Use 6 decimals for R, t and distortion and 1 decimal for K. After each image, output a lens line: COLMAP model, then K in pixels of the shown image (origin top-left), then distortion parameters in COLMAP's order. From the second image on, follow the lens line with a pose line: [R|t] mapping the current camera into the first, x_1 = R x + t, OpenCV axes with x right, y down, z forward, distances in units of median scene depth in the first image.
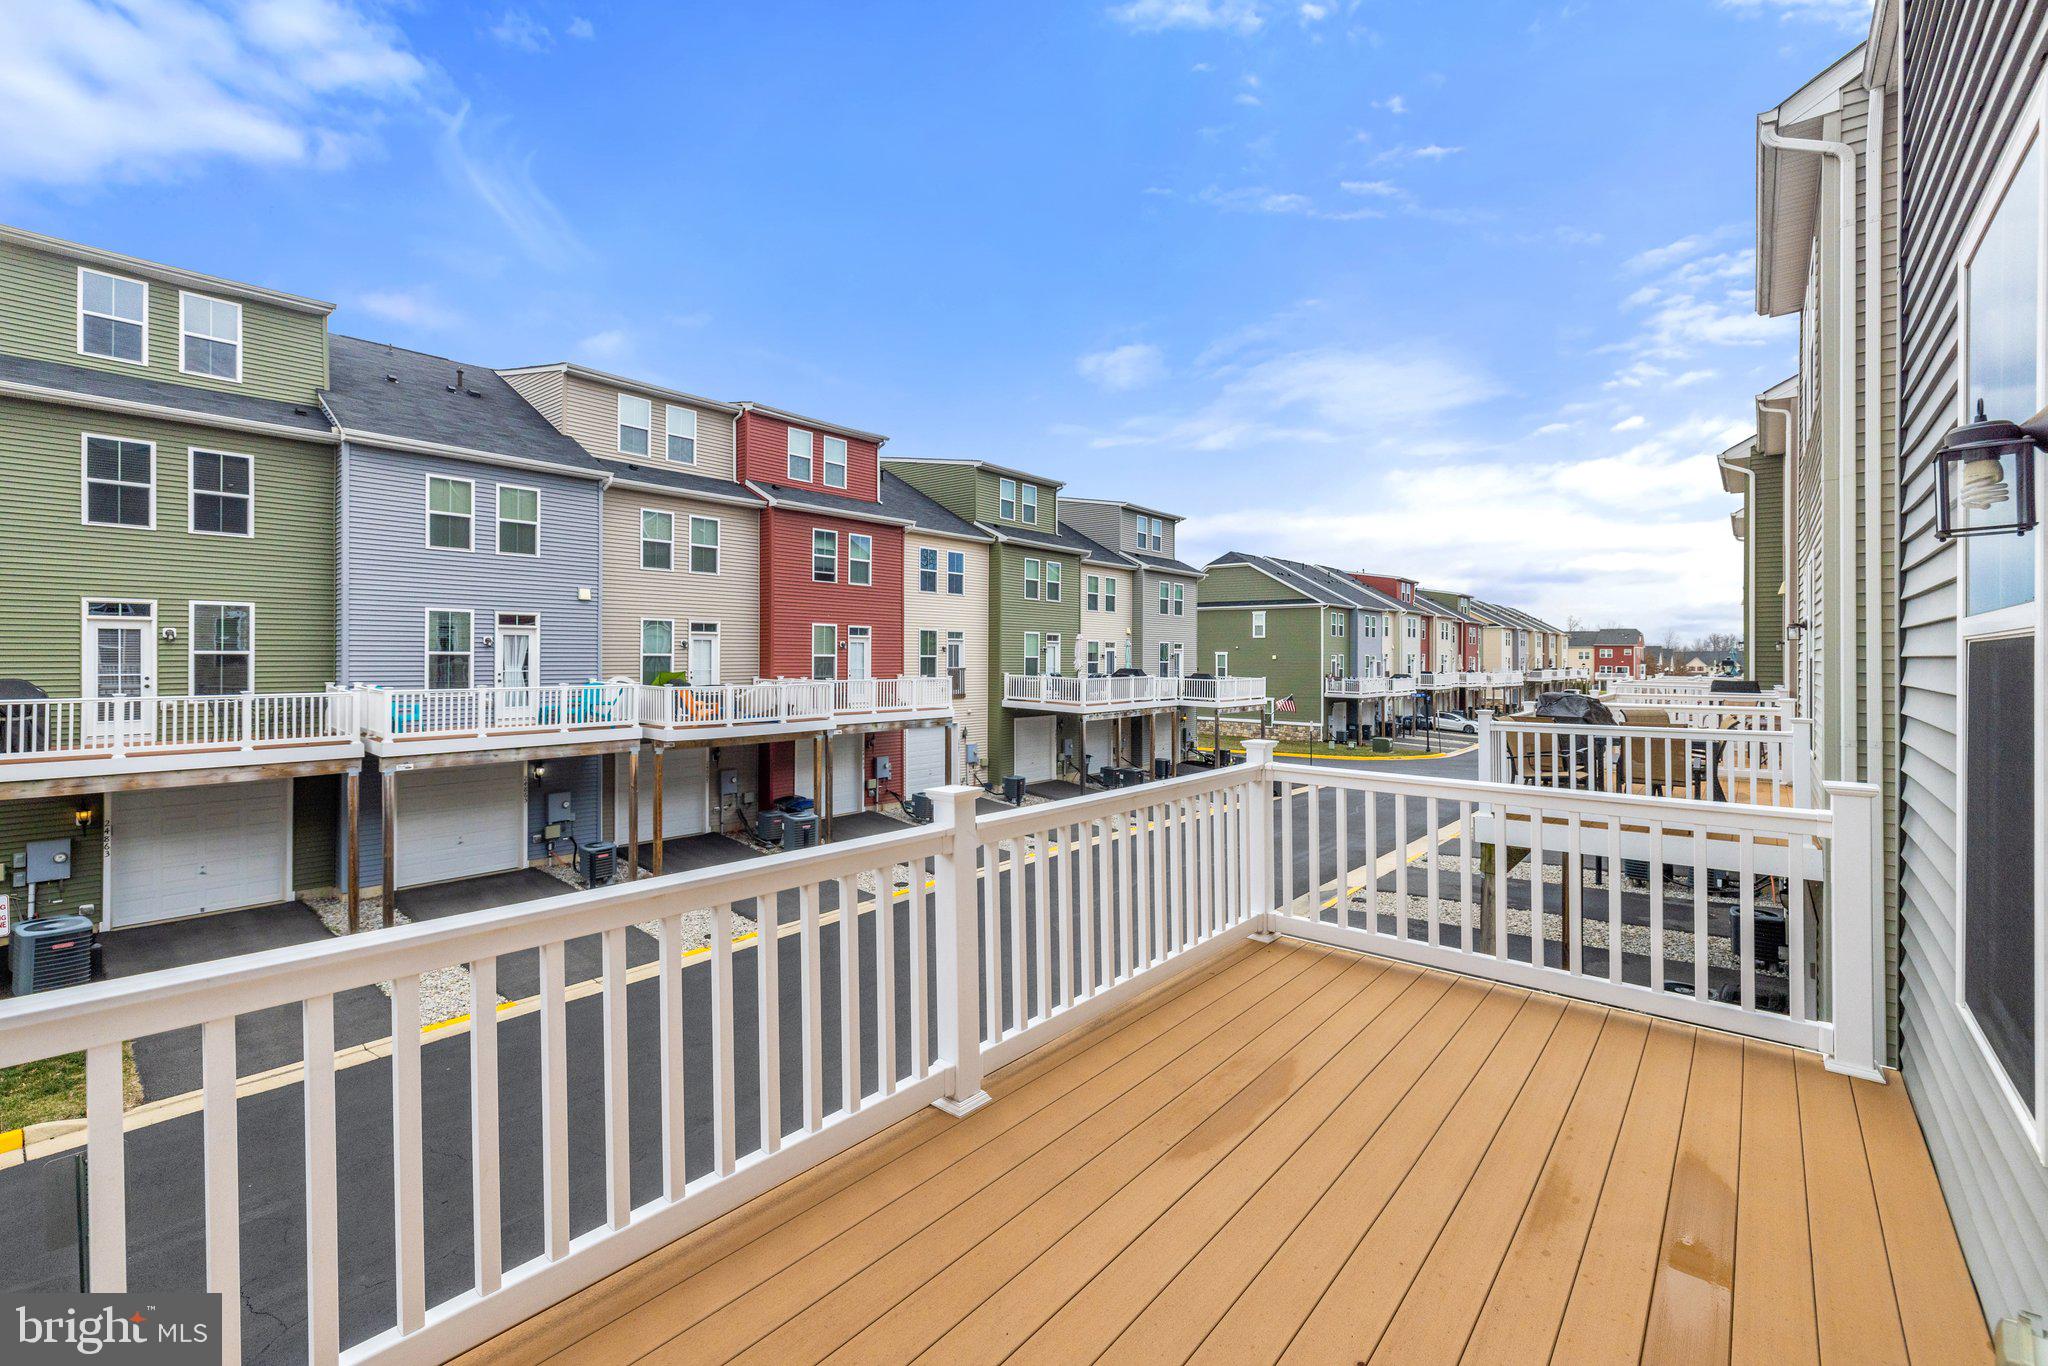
lens RADIAL K [[874.7, 0, 980.0], [0, 874.7, 673.7], [0, 0, 1]] dist [0.000002, -0.000055]
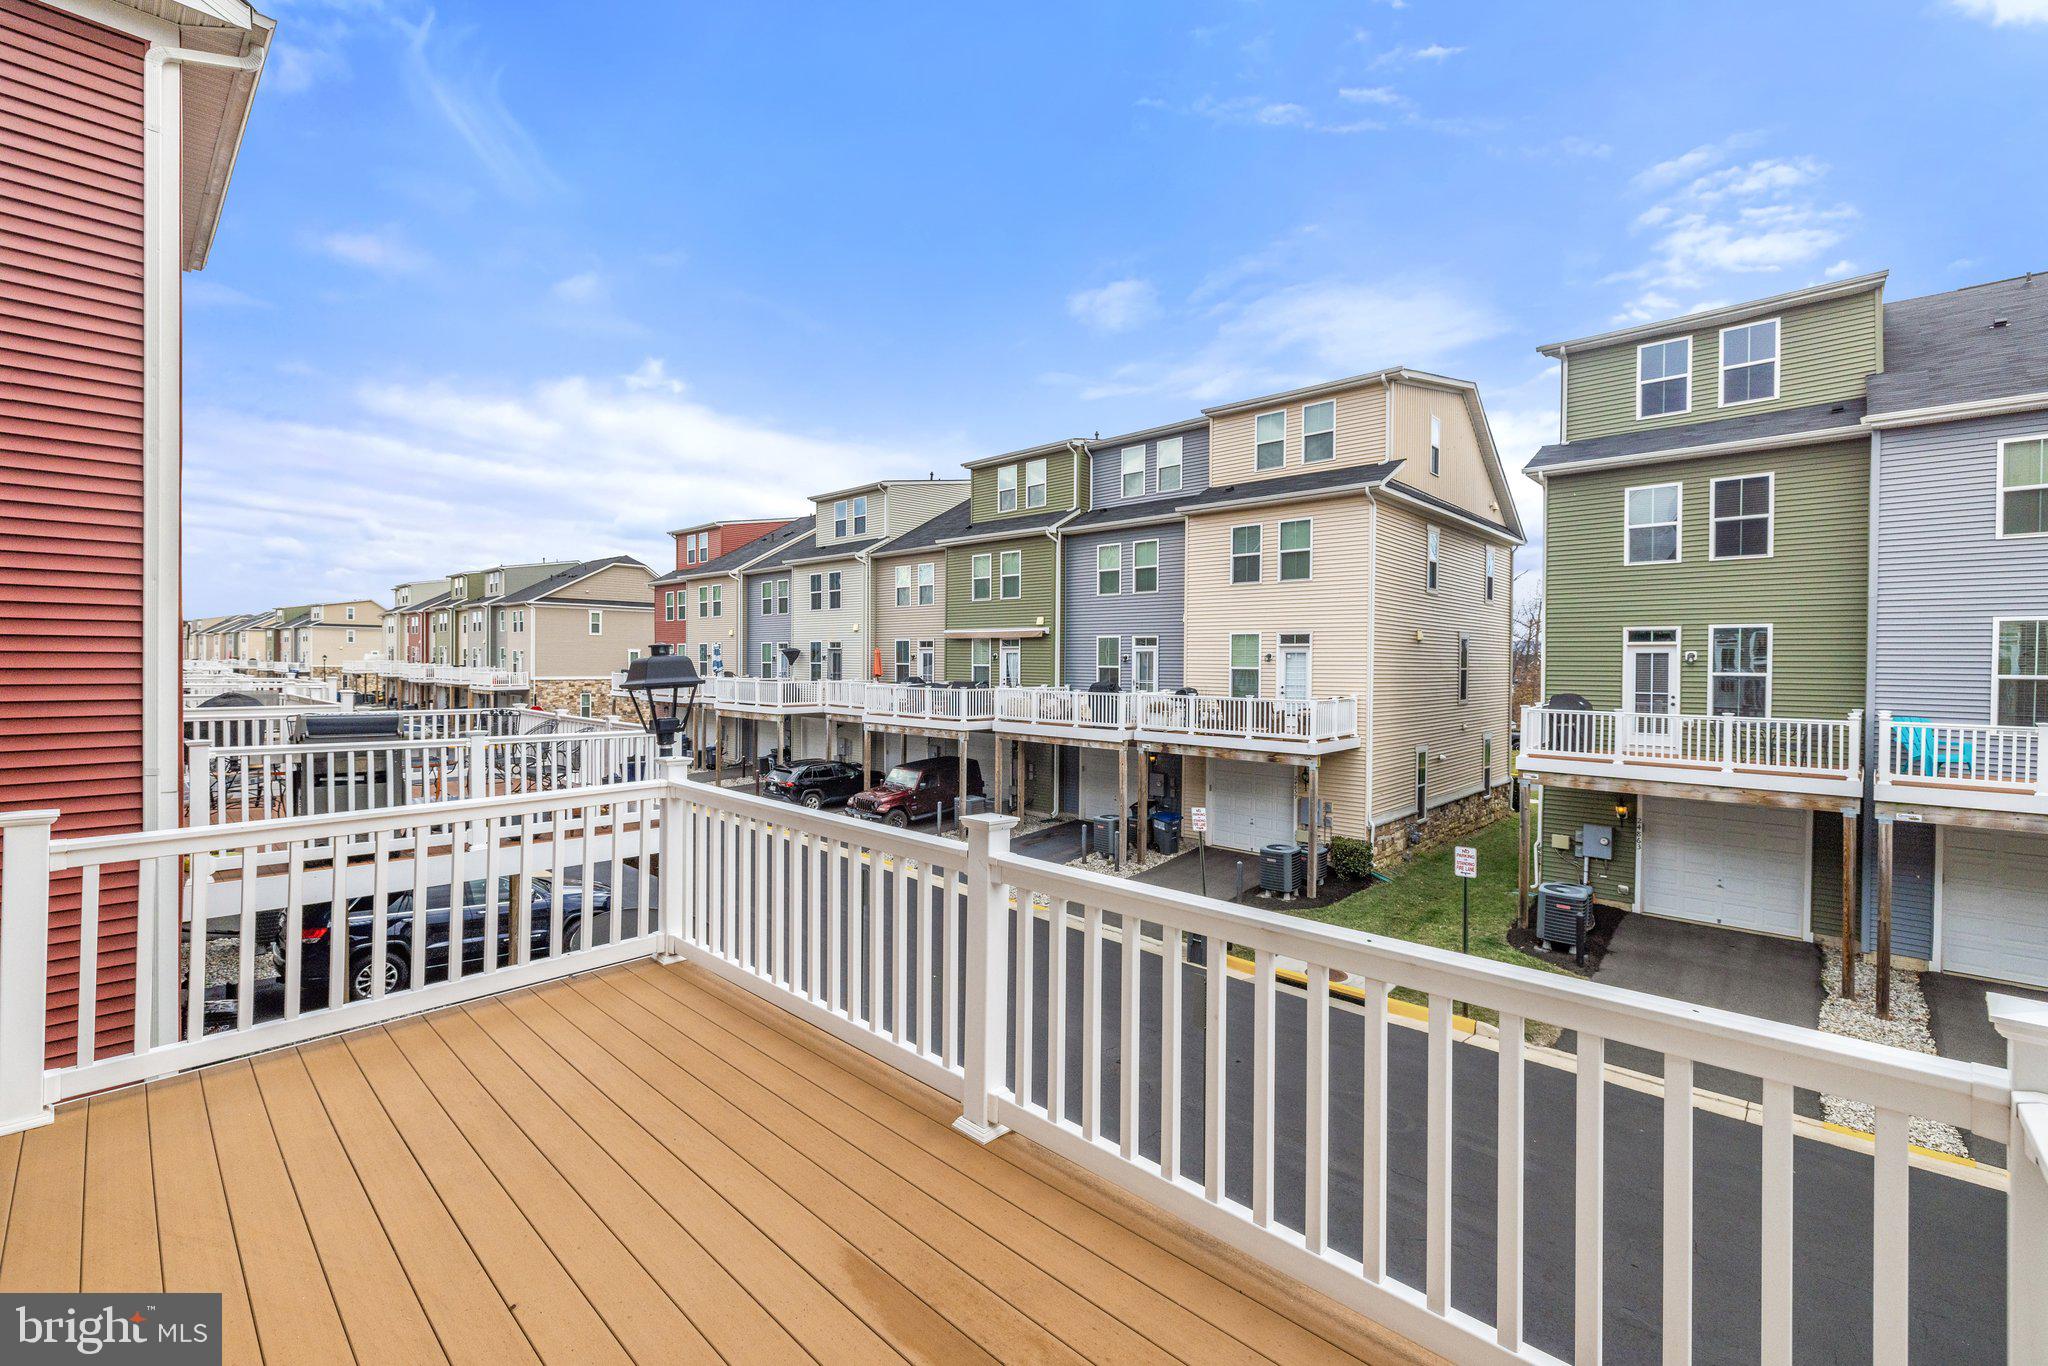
lens RADIAL K [[875.0, 0, 1023.0], [0, 875.0, 716.9], [0, 0, 1]] dist [0.000462, 0.000069]
pose [[-0.029114, 0.054165, -0.998107, 0.179748], [-0.033772, 0.997907, 0.055139, -0.003377], [0.999005, 0.035313, -0.027224, 0.205593]]
